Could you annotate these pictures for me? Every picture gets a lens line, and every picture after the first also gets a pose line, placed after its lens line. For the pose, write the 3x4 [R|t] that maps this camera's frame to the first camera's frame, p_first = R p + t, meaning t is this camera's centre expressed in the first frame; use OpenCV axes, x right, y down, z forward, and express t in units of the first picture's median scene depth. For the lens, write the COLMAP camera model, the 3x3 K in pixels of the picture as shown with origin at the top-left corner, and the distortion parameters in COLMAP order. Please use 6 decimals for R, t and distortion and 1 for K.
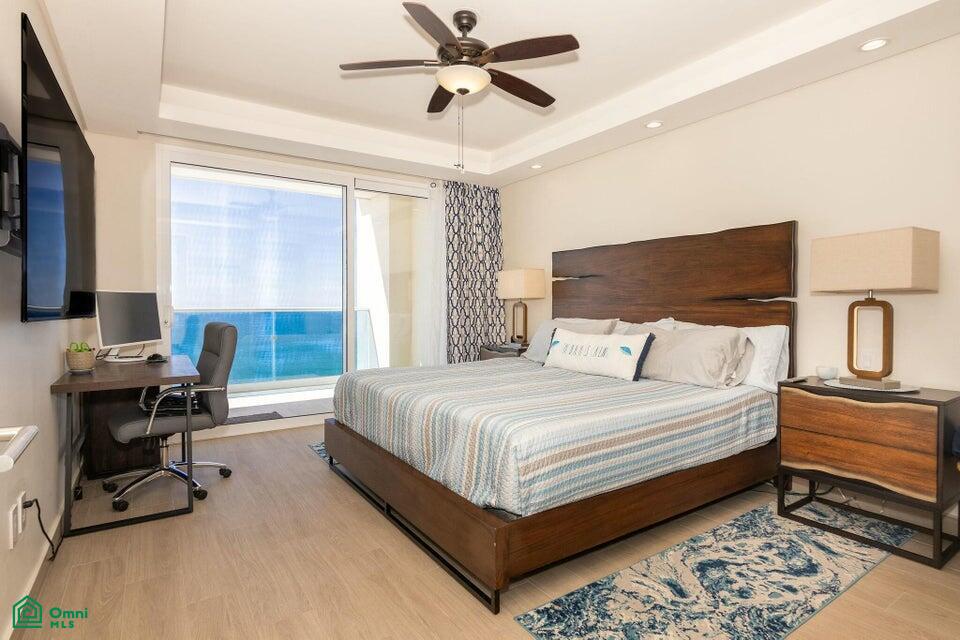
lens RADIAL K [[502.2, 0, 474.4], [0, 502.2, 315.3], [0, 0, 1]] dist [0.004932, 0.001455]
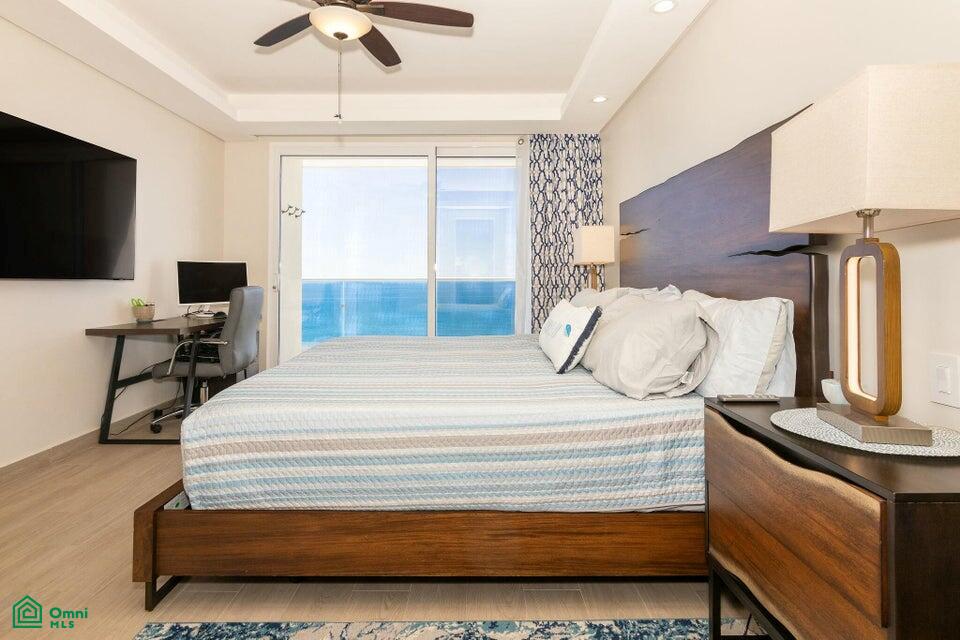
lens RADIAL K [[502.2, 0, 471.1], [0, 502.2, 274.3], [0, 0, 1]] dist [0.004932, 0.001455]
pose [[0.827104, -0.006772, -0.562008, 0.455744], [-0.010647, 0.999559, -0.027713, 0.010135], [0.561948, 0.028906, 0.826667, 0.257431]]
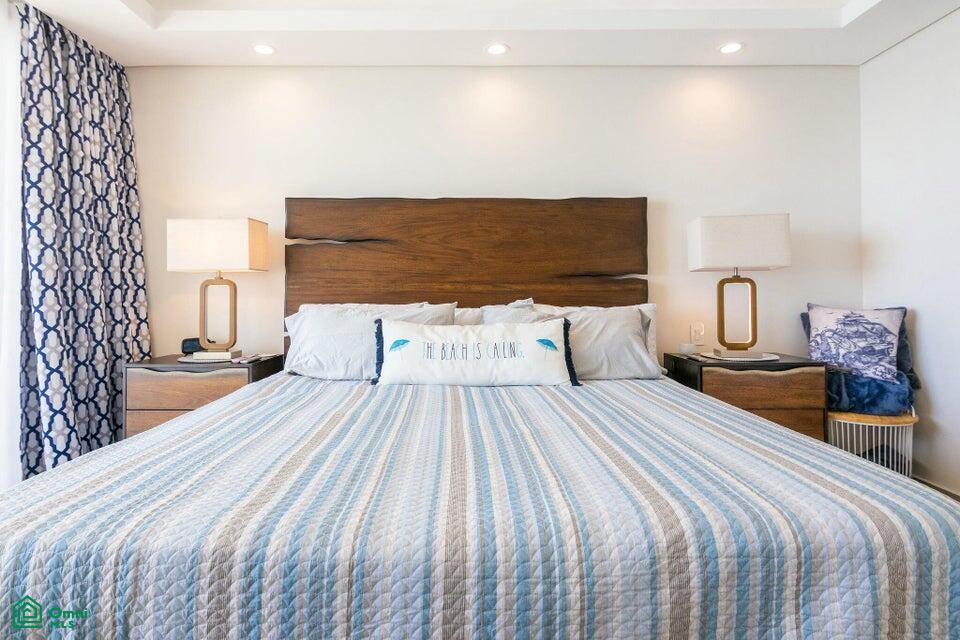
lens RADIAL K [[502.2, 0, 459.6], [0, 502.2, 288.6], [0, 0, 1]] dist [0.004932, 0.001455]
pose [[0.547208, 0.007876, 0.836959, -0.275360], [0.019601, 0.999561, -0.022221, 0.003975], [-0.836767, 0.028565, 0.546814, 0.552254]]
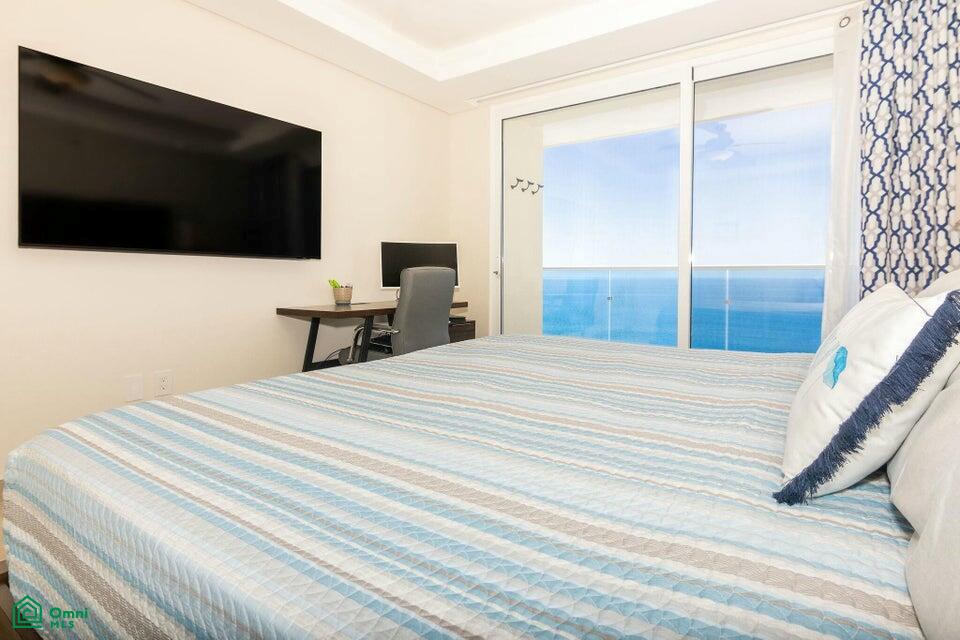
lens RADIAL K [[502.2, 0, 478.9], [0, 502.2, 284.4], [0, 0, 1]] dist [0.004932, 0.001455]
pose [[0.364928, 0.020342, -0.930814, 0.357448], [-0.023179, 0.999650, 0.012759, 0.026058], [0.930747, 0.016919, 0.365271, 0.578076]]
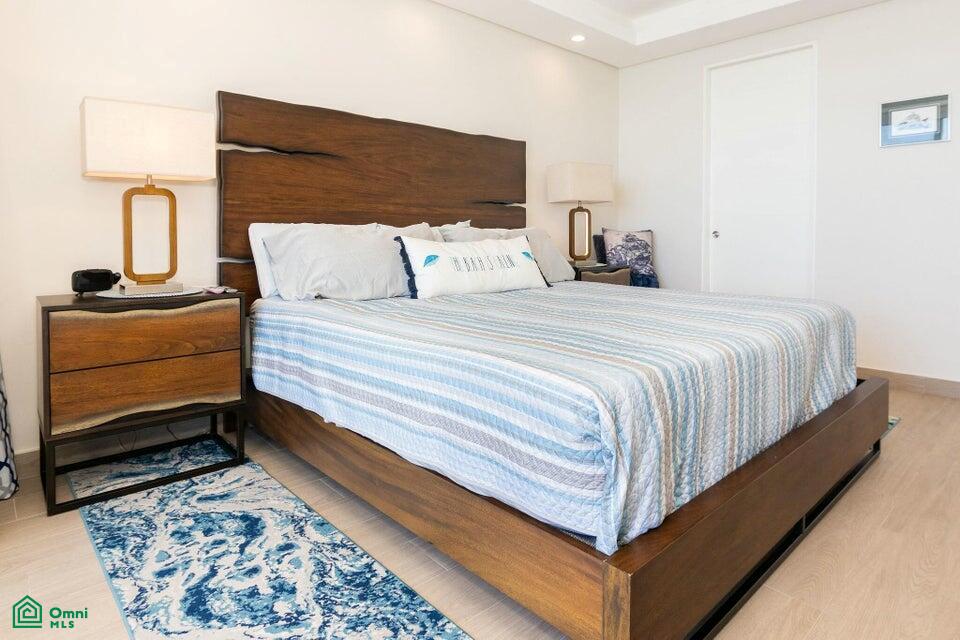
lens RADIAL K [[559.5, 0, 493.8], [0, 559.5, 237.3], [0, 0, 1]] dist [-0.001262, -0.000415]
pose [[-0.176070, -0.008366, 0.984342, -0.492471], [0.019306, 0.999742, 0.011950, 0.019387], [-0.984188, 0.021107, -0.175863, 0.943169]]
